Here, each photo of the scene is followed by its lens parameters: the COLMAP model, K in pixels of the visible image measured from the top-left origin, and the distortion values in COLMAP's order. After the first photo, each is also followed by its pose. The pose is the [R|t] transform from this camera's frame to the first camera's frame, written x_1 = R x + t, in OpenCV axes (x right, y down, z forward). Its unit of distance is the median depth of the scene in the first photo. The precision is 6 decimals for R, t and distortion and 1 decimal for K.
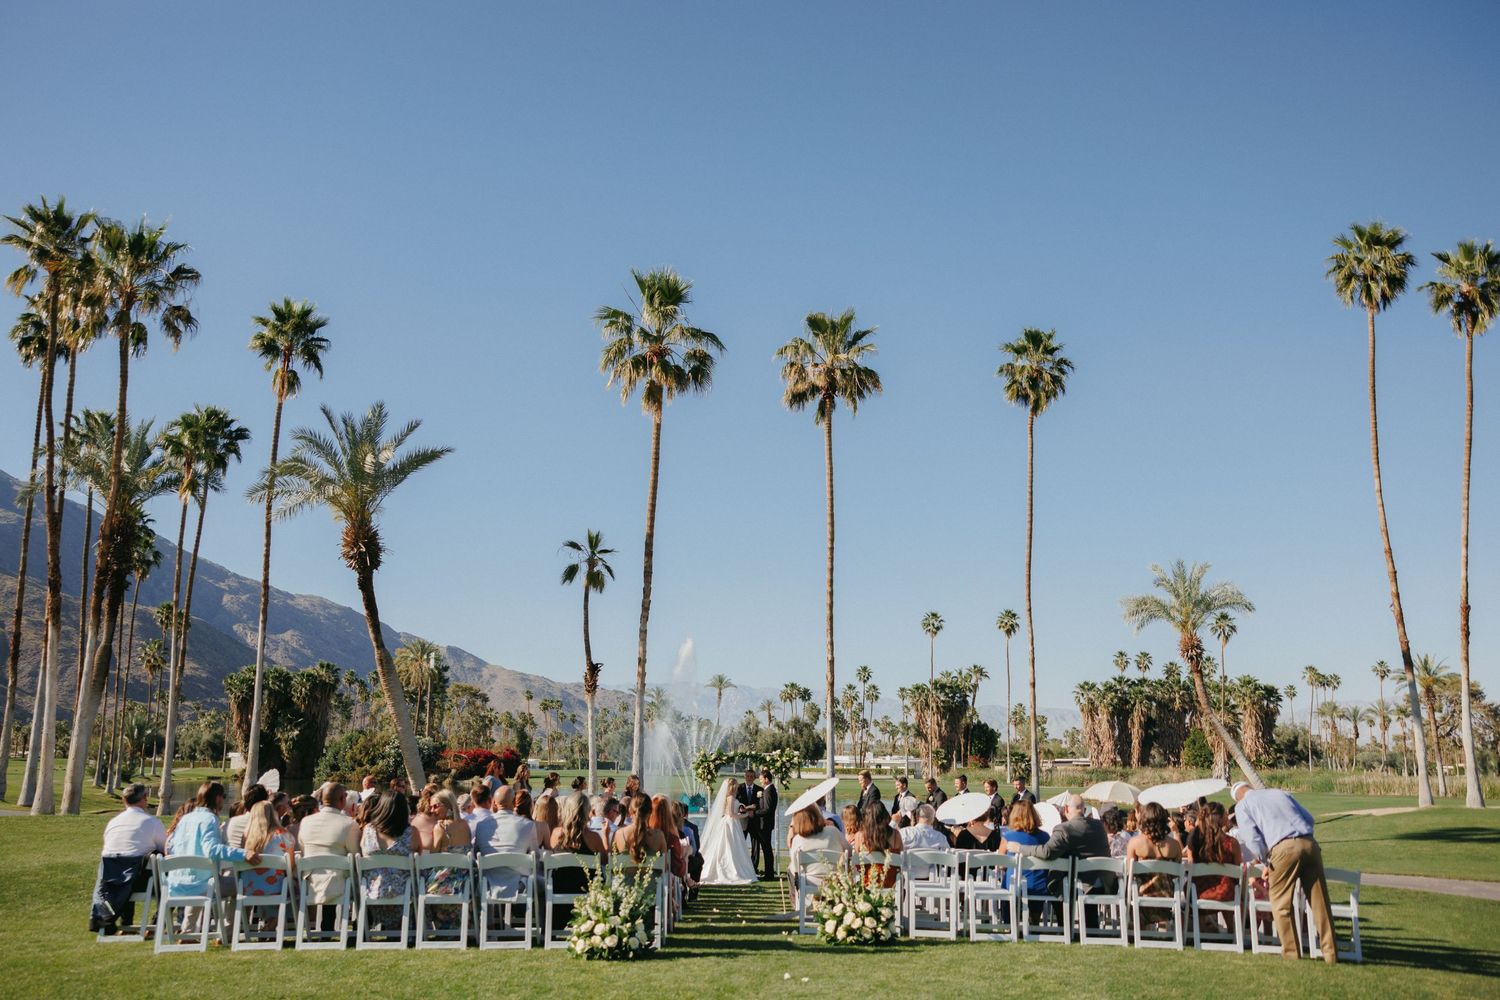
lens RADIAL K [[1291.8, 0, 693.3], [0, 1291.8, 500.5], [0, 0, 1]] dist [-0.099004, 0.120134]
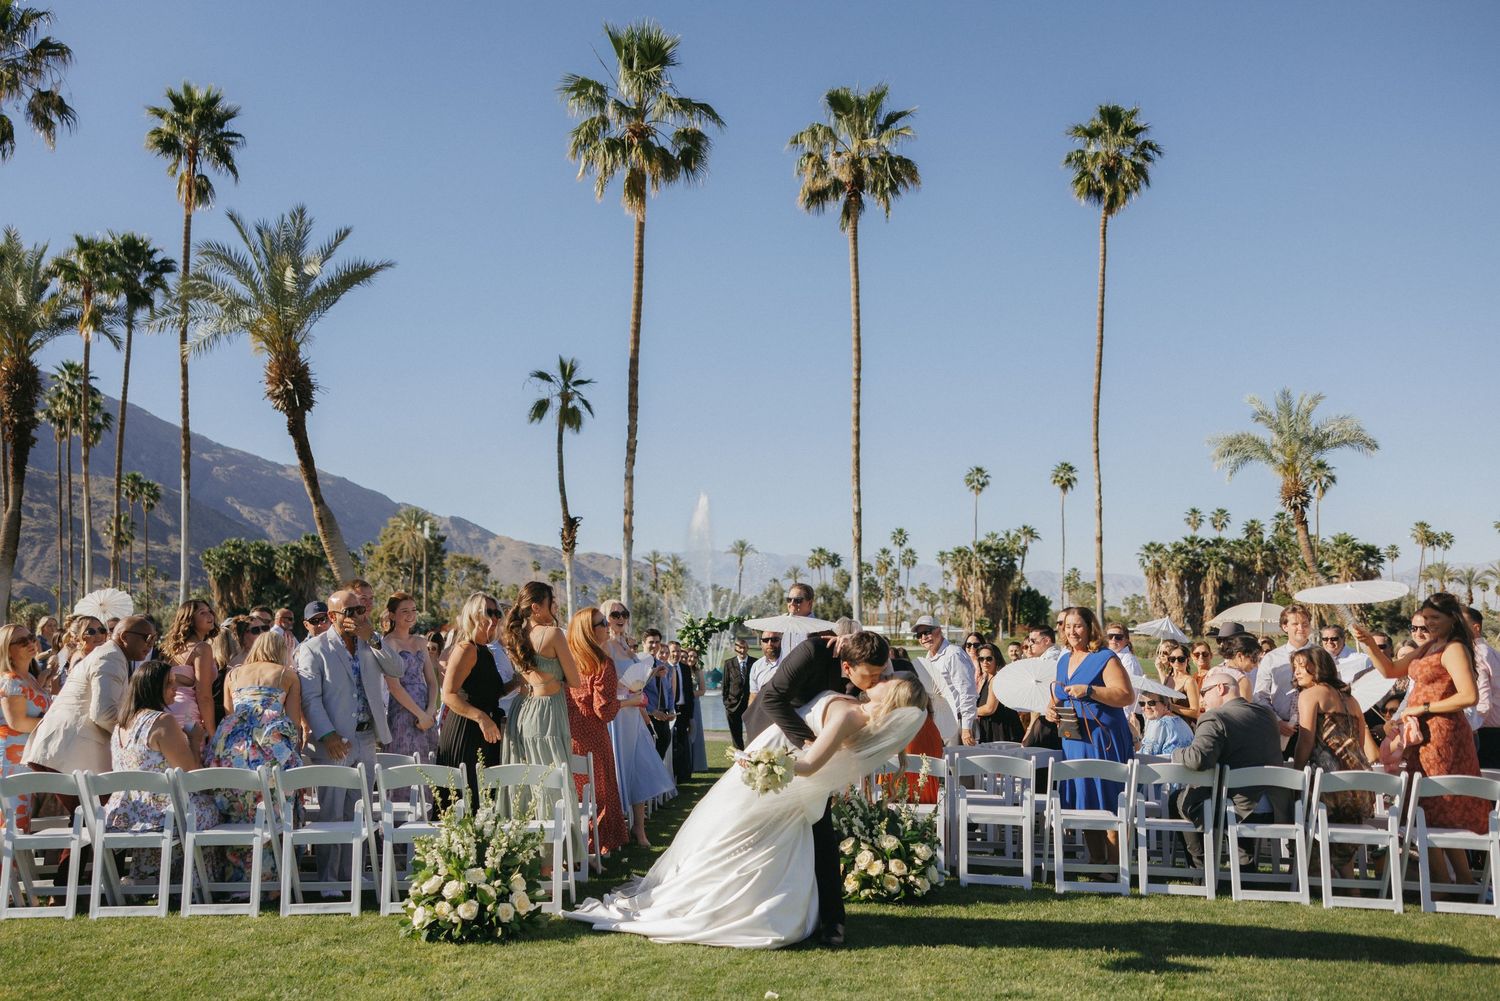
lens RADIAL K [[1237.0, 0, 658.4], [0, 1237.0, 562.6], [0, 0, 1]] dist [0.008254, 0.015995]
pose [[0.997785, -0.016041, -0.064551, 0.025271], [0.024847, 0.990119, 0.138014, 0.037405], [0.061700, -0.139312, 0.988325, 0.165082]]
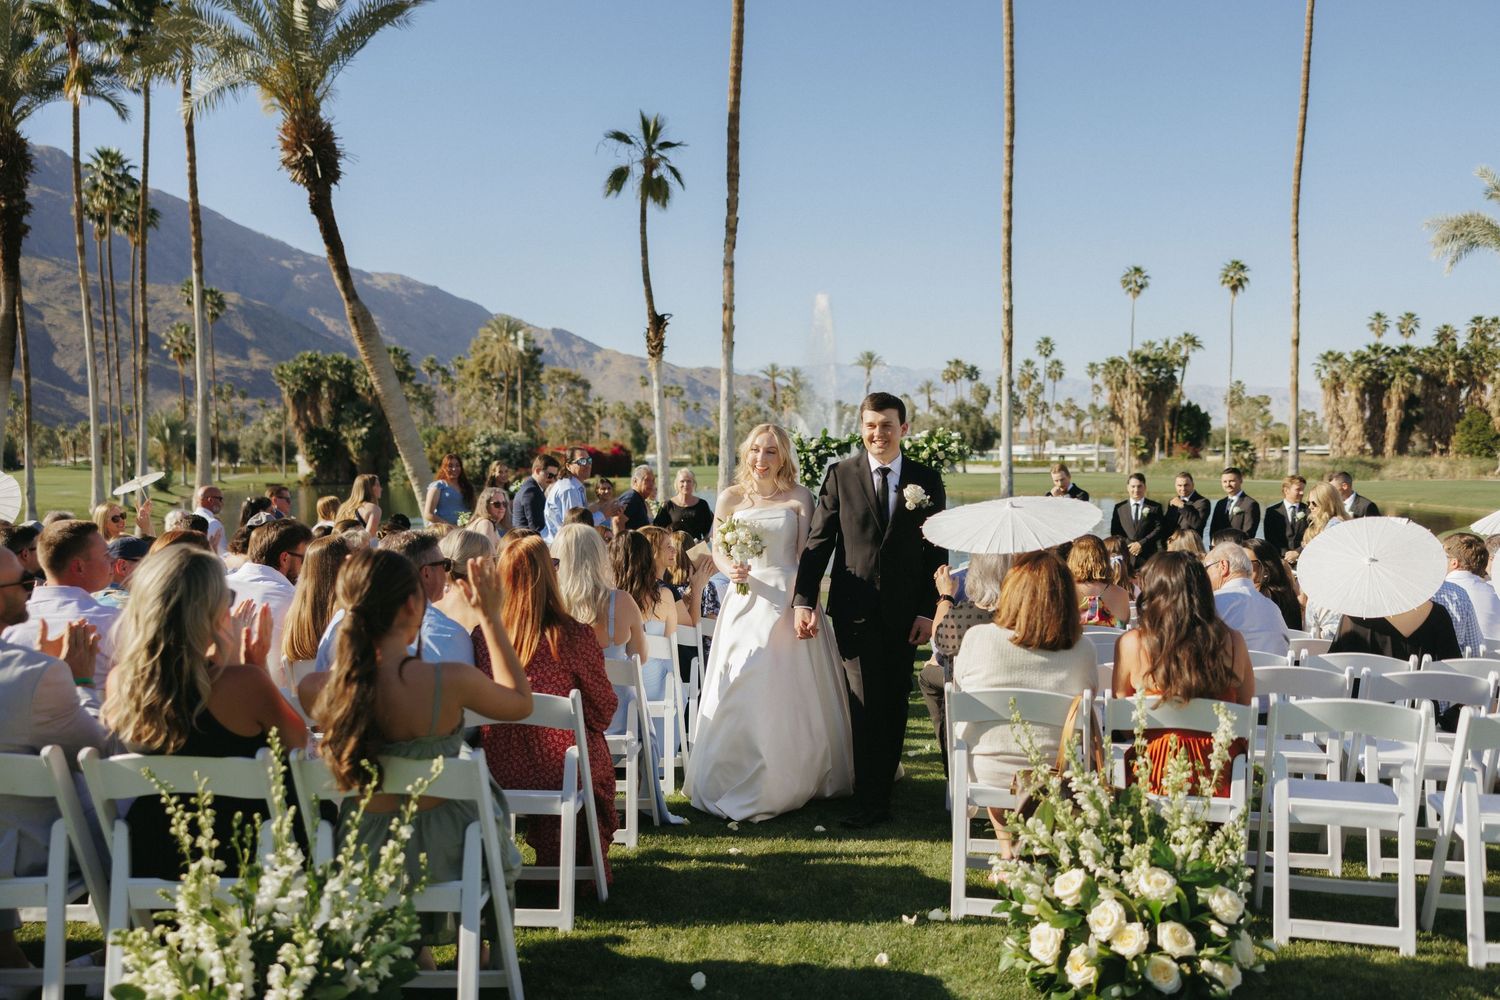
lens RADIAL K [[1206.4, 0, 756.1], [0, 1206.4, 467.4], [0, 0, 1]] dist [0.010390, 0.007194]
pose [[0.995595, -0.014117, -0.092687, 0.026573], [0.033004, 0.978092, 0.205540, 0.062138], [0.087755, -0.207693, 0.974250, 0.297160]]
